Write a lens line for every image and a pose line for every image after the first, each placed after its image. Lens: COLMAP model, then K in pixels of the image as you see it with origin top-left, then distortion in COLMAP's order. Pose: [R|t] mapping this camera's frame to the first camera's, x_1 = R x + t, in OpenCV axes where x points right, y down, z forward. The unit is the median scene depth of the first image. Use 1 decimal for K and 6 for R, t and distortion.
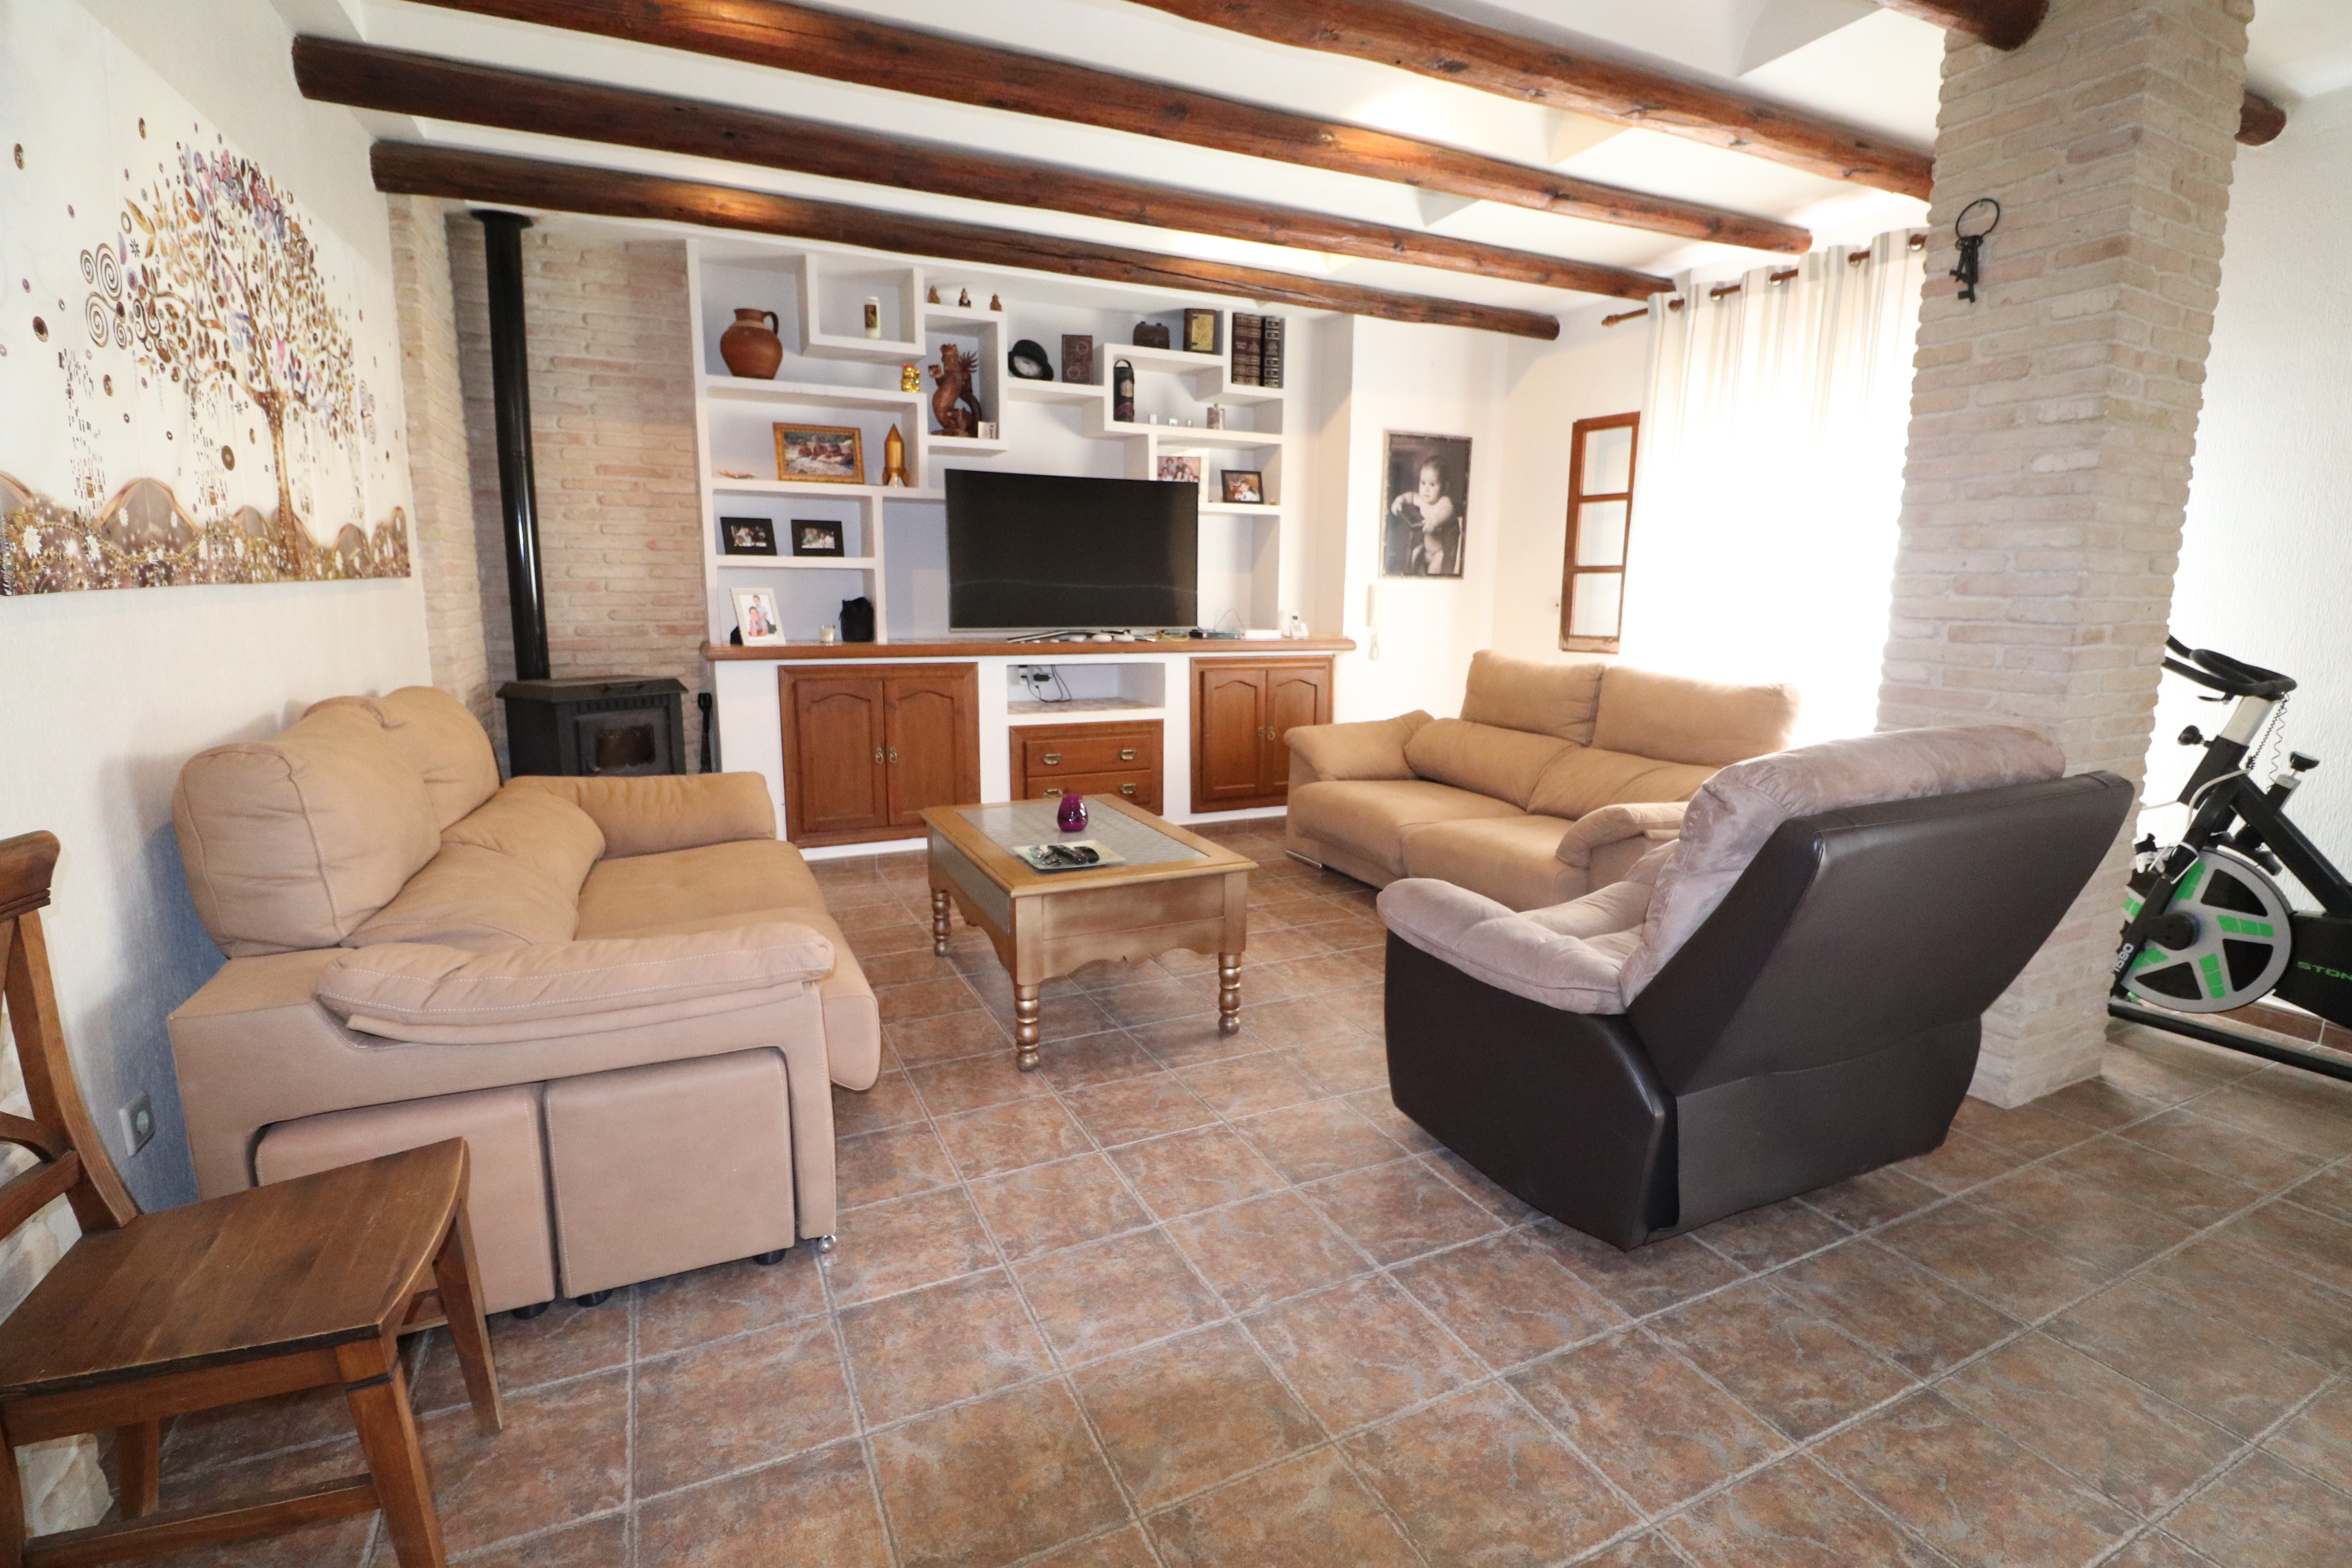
lens RADIAL K [[1103.2, 0, 1193.9], [0, 1103.2, 786.7], [0, 0, 1]] dist [-0.004322, -0.010912]
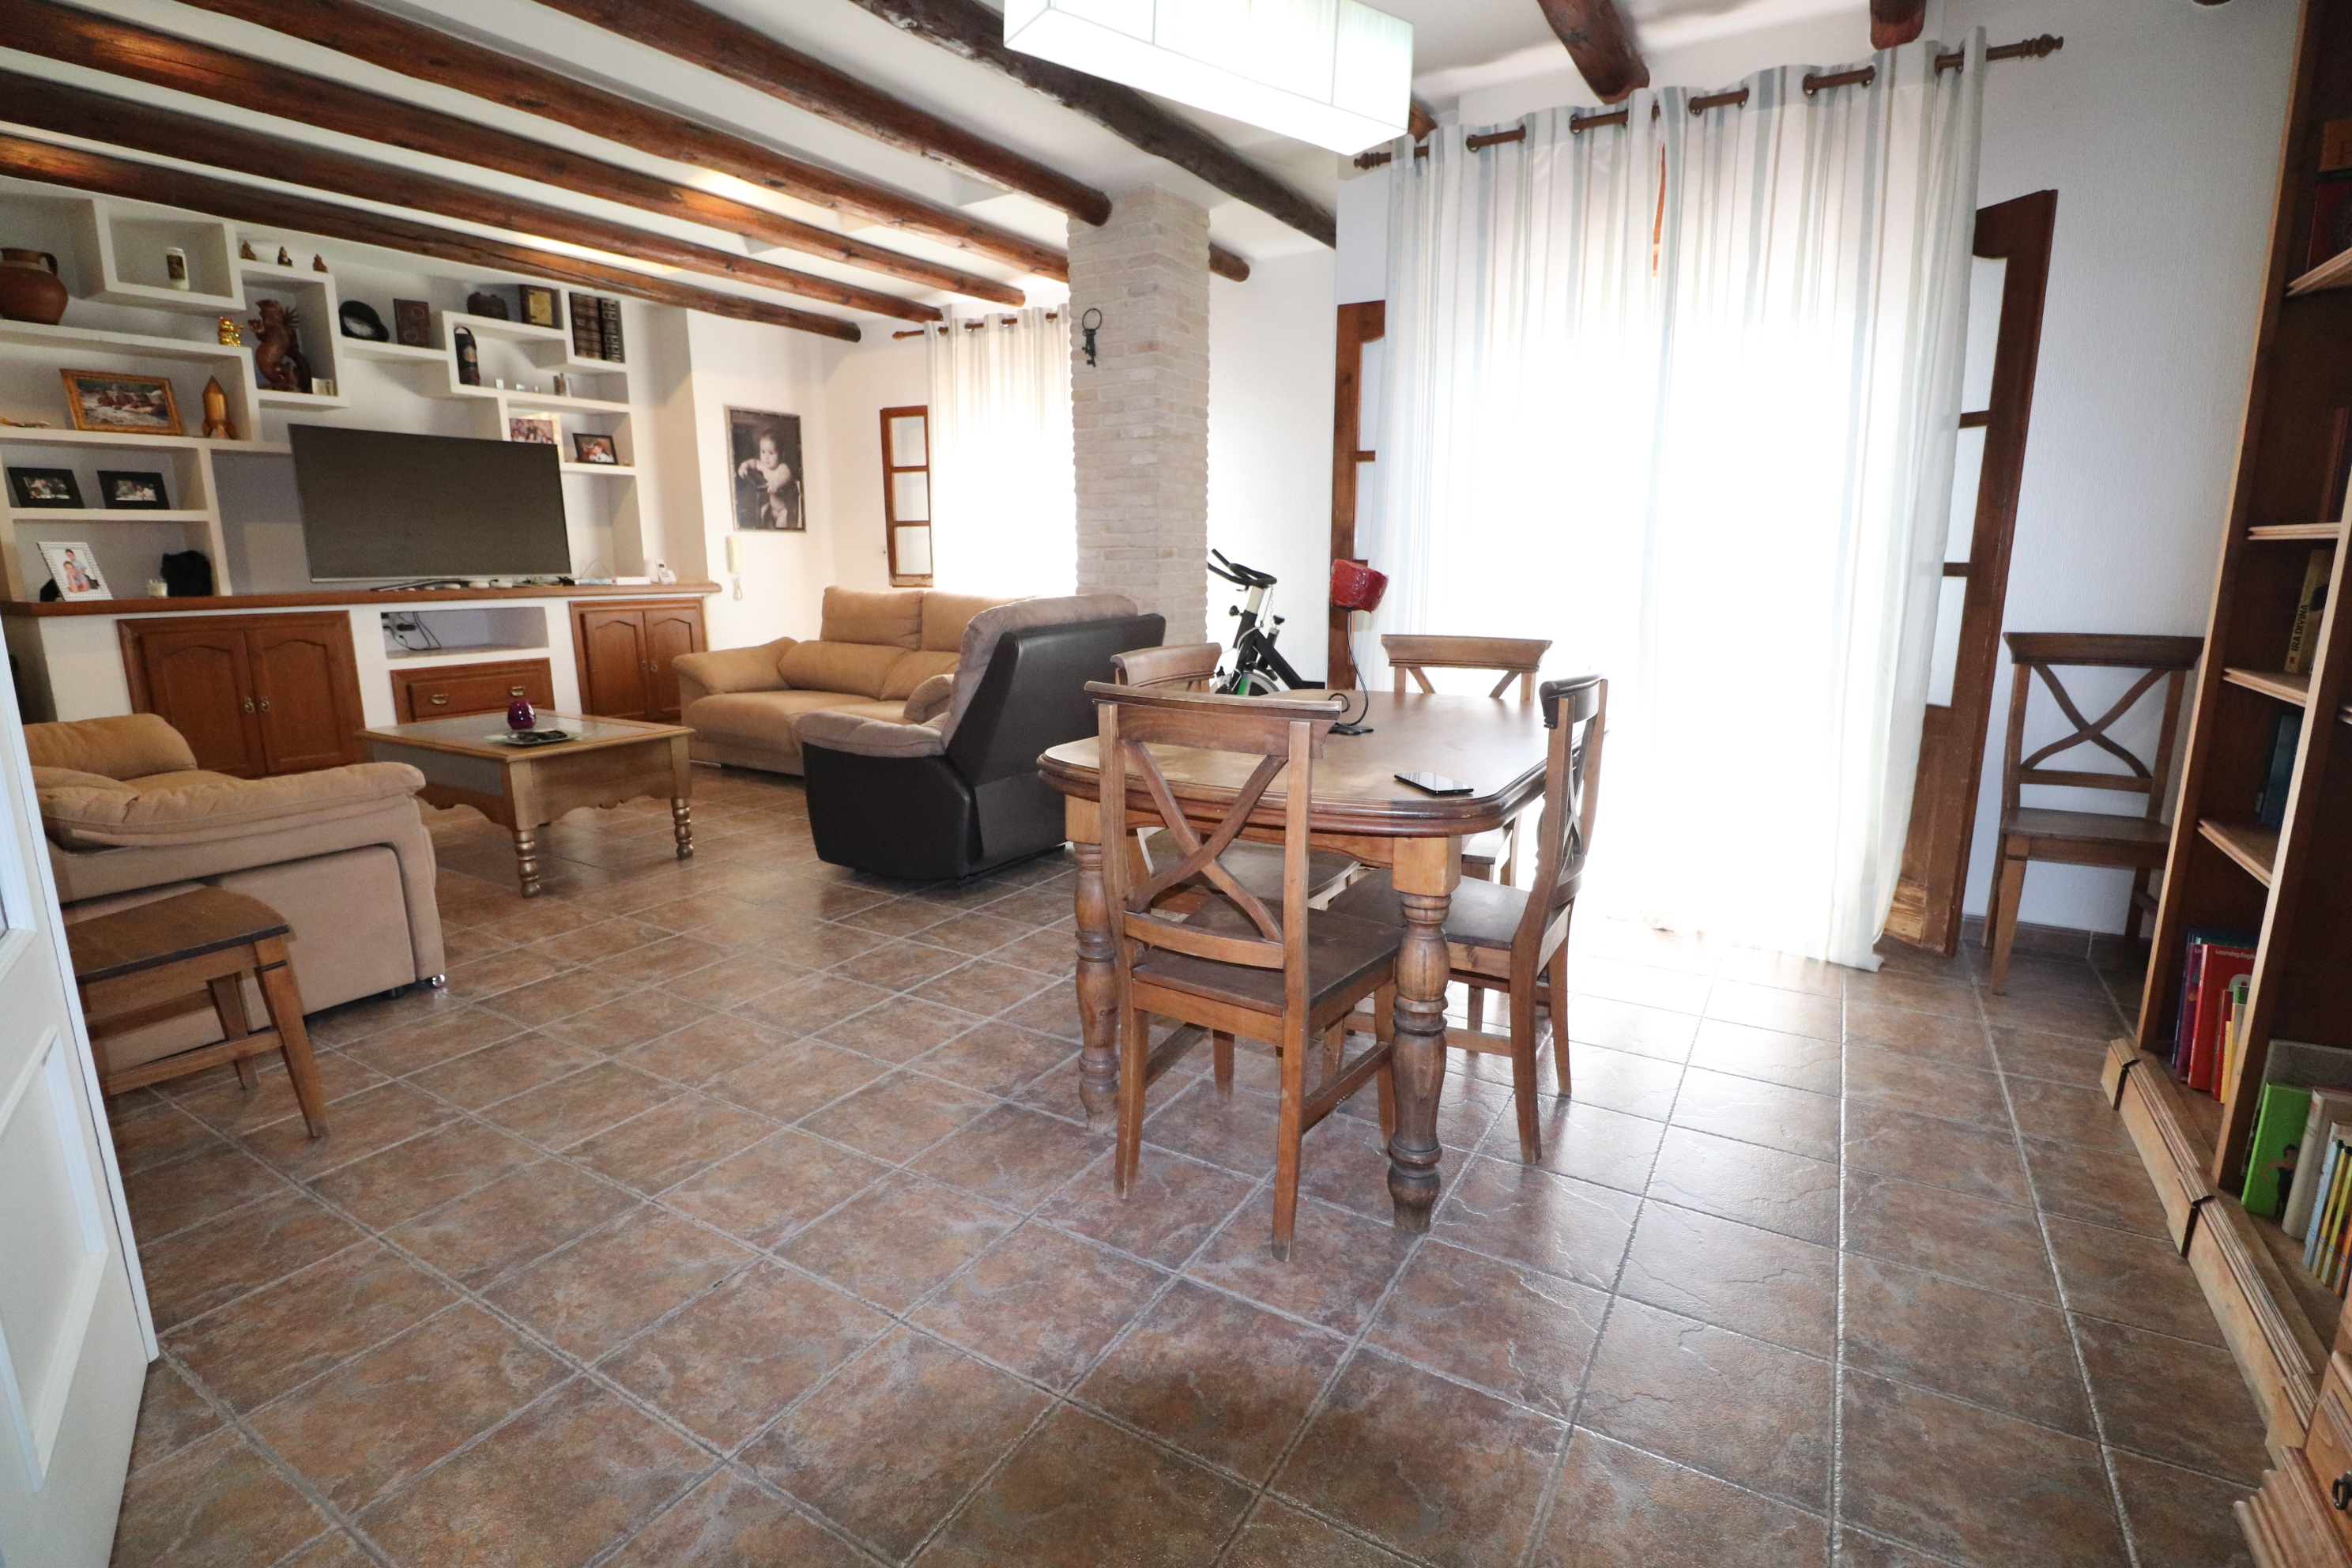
lens RADIAL K [[1103.2, 0, 1186.1], [0, 1103.2, 779.9], [0, 0, 1]] dist [-0.004322, -0.010912]
pose [[0.838411, -0.118451, 0.532012, -0.121740], [0.104889, 0.992919, 0.055774, 0.086711], [-0.534851, 0.009040, 0.844898, -0.364699]]
